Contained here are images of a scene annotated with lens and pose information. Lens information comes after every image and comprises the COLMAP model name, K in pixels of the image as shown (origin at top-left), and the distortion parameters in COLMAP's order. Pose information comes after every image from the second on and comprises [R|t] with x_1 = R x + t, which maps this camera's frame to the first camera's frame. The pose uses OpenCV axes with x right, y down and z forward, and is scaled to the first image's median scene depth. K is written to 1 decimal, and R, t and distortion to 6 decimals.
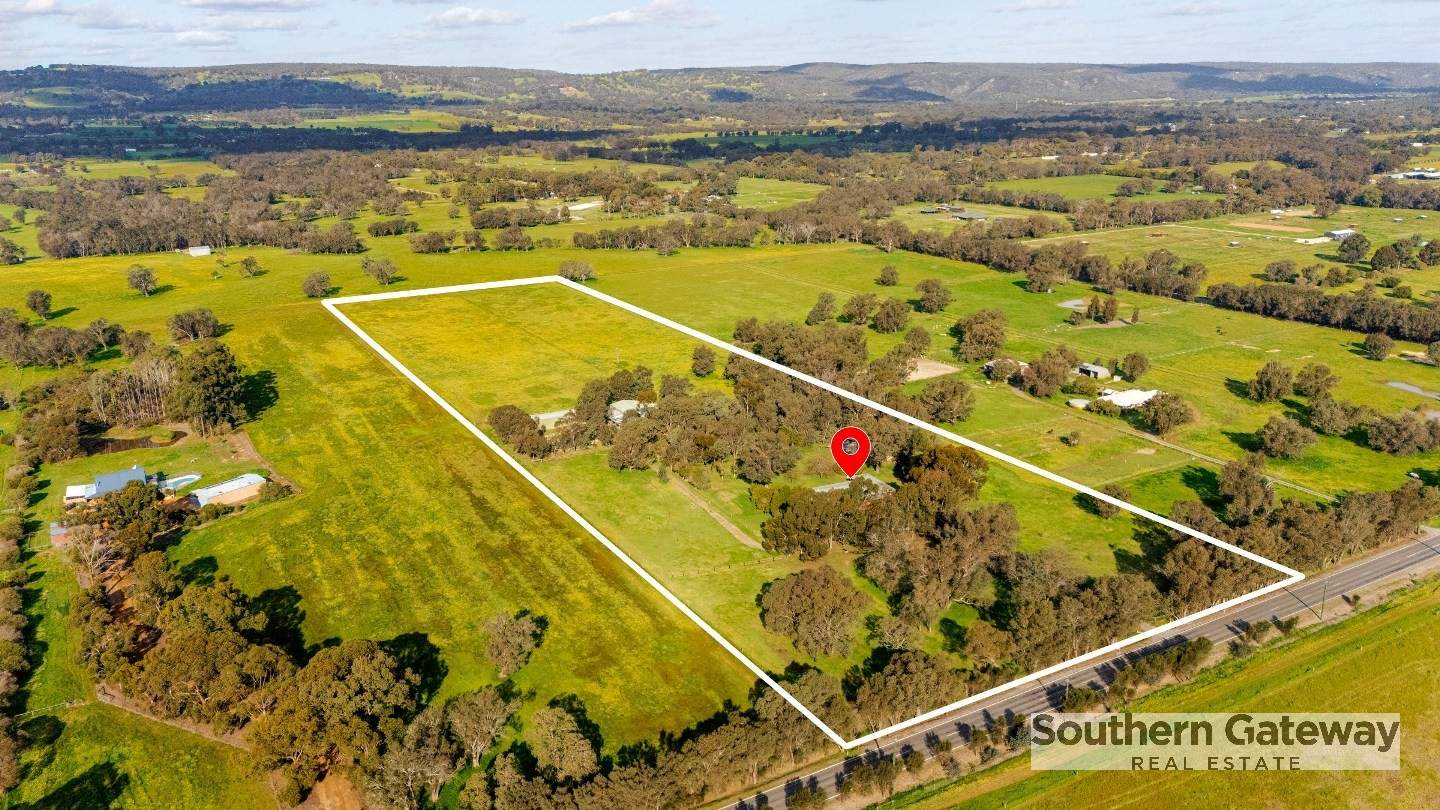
lens RADIAL K [[1053.1, 0, 716.2], [0, 1053.1, 404.8], [0, 0, 1]] dist [0.043999, -0.017566]
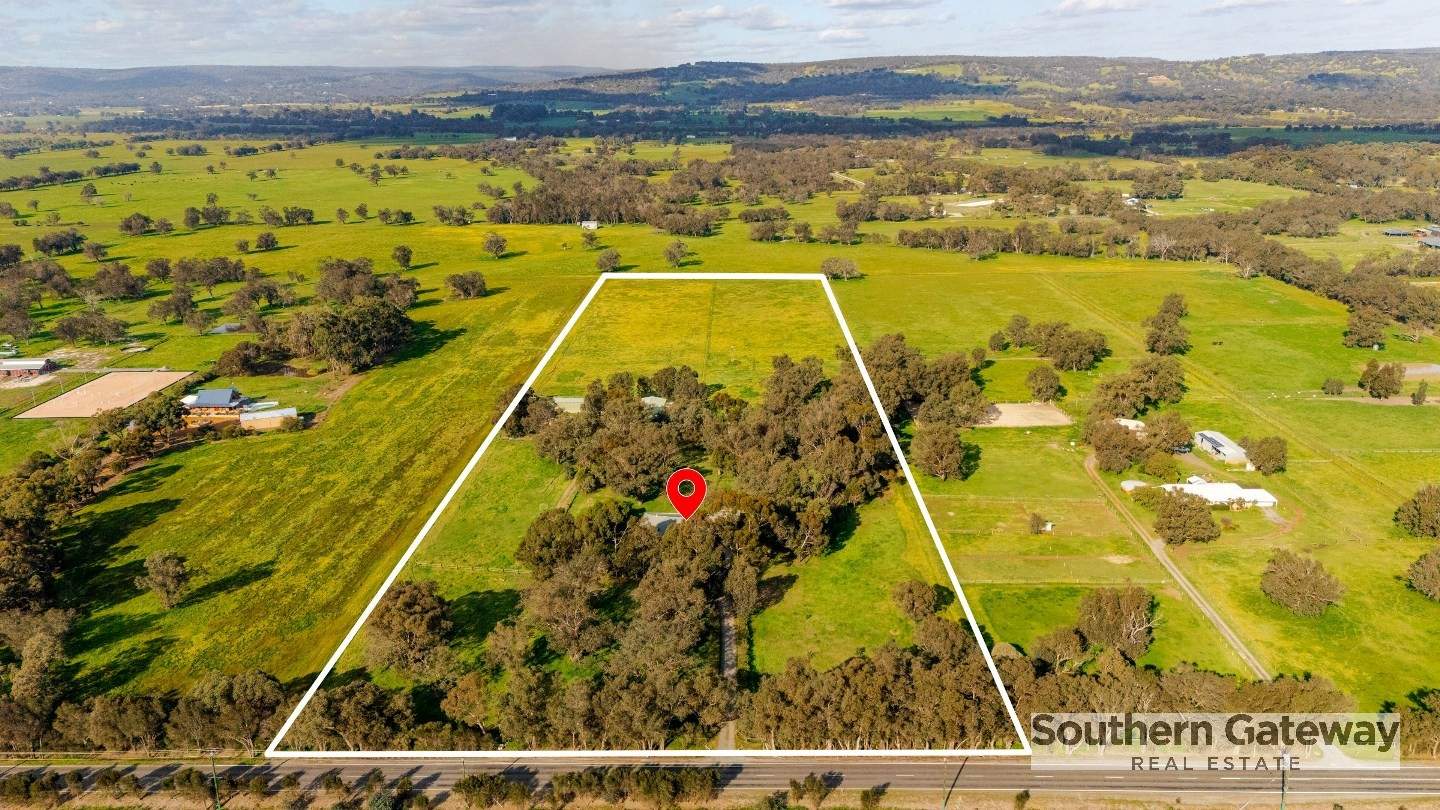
lens RADIAL K [[1053.1, 0, 718.8], [0, 1053.1, 403.1], [0, 0, 1]] dist [0.043999, -0.017566]
pose [[0.856973, 0.149820, -0.493104, 0.316278], [-0.146459, 0.988161, 0.045699, -0.036676], [0.494113, 0.033057, 0.868769, 0.115443]]
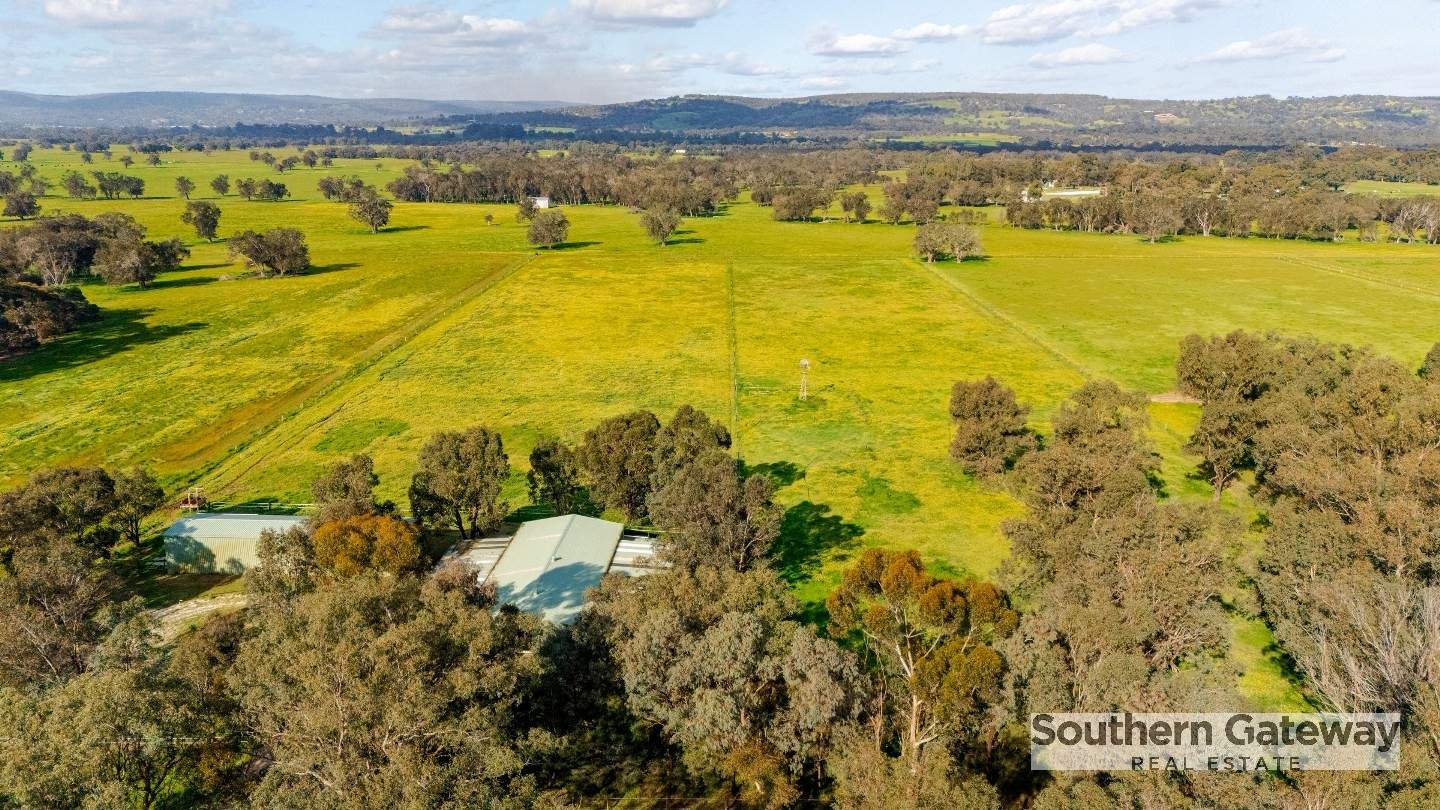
lens RADIAL K [[1053.1, 0, 718.9], [0, 1053.1, 405.5], [0, 0, 1]] dist [0.043999, -0.017566]
pose [[0.862581, 0.141983, -0.485587, 0.054480], [-0.159097, 0.987244, 0.006052, -0.028774], [0.480253, 0.072035, 0.874167, 0.532266]]
